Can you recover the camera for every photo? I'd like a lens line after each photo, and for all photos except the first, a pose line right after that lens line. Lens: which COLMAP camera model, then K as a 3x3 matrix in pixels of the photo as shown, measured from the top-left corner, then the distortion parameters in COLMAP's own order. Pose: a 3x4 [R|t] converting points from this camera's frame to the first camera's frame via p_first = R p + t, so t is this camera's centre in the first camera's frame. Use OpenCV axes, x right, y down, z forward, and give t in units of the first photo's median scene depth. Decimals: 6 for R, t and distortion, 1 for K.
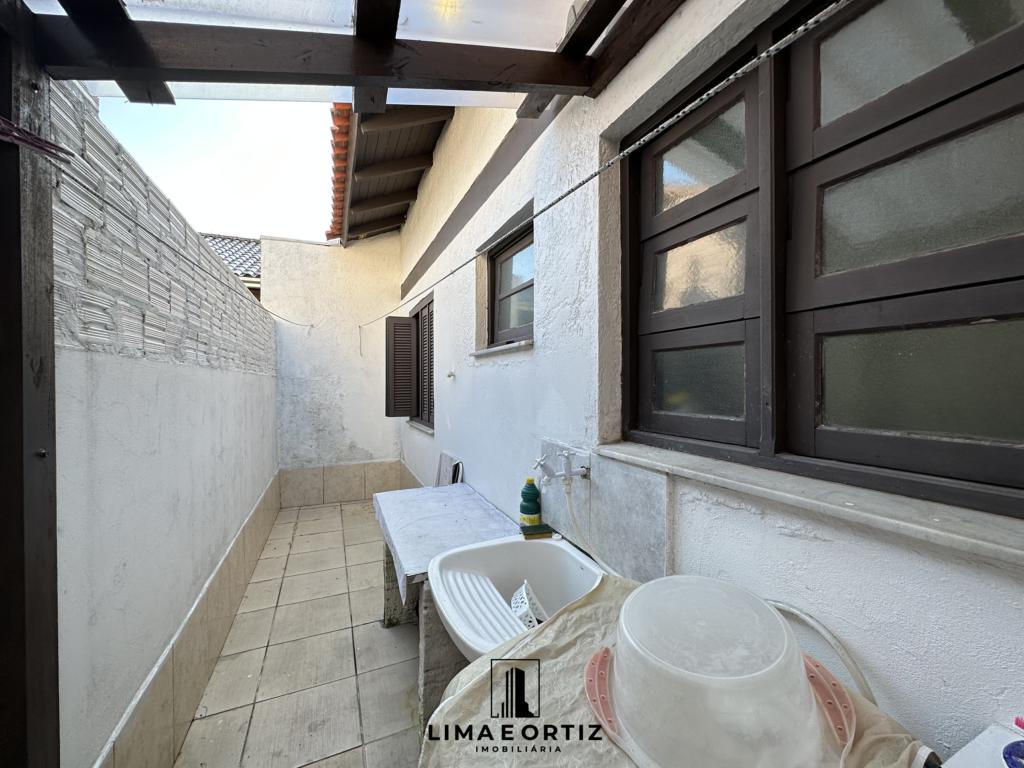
lens RADIAL K [[407.2, 0, 512.8], [0, 407.2, 382.3], [0, 0, 1]] dist [-0.002762, 0.000636]
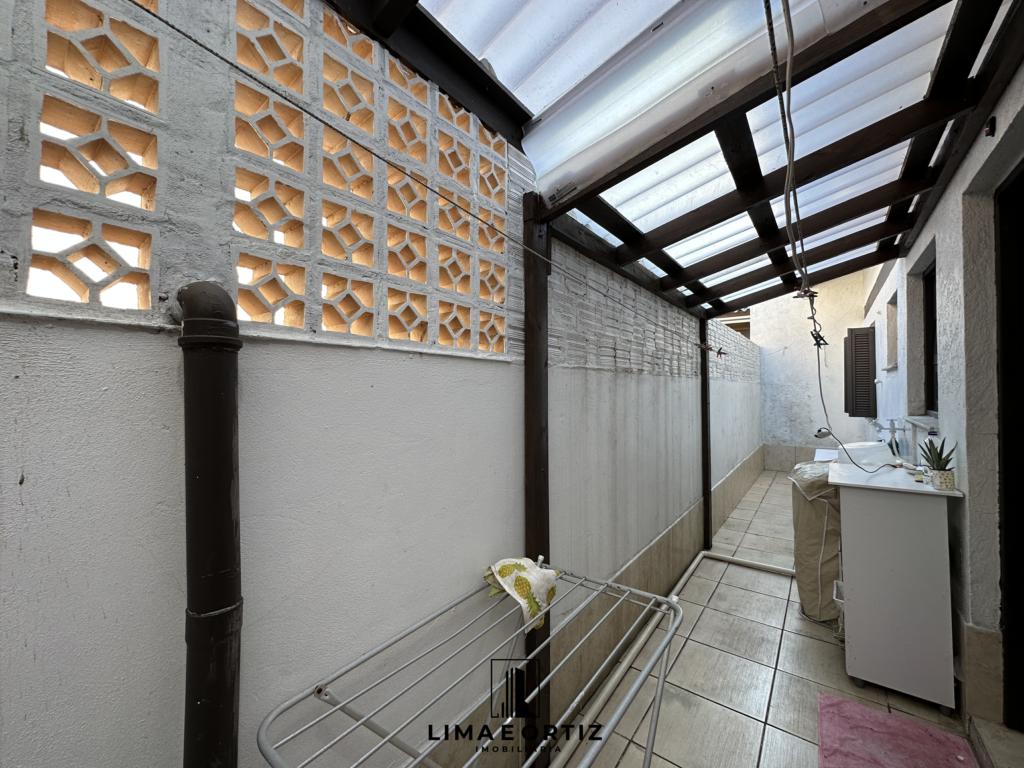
lens RADIAL K [[407.2, 0, 512.8], [0, 407.2, 382.3], [0, 0, 1]] dist [-0.002762, 0.000636]
pose [[0.474016, -0.010870, -0.880449, 0.322522], [0.002526, 0.999936, -0.010985, -0.002332], [0.880513, 0.002983, 0.474013, -0.544510]]
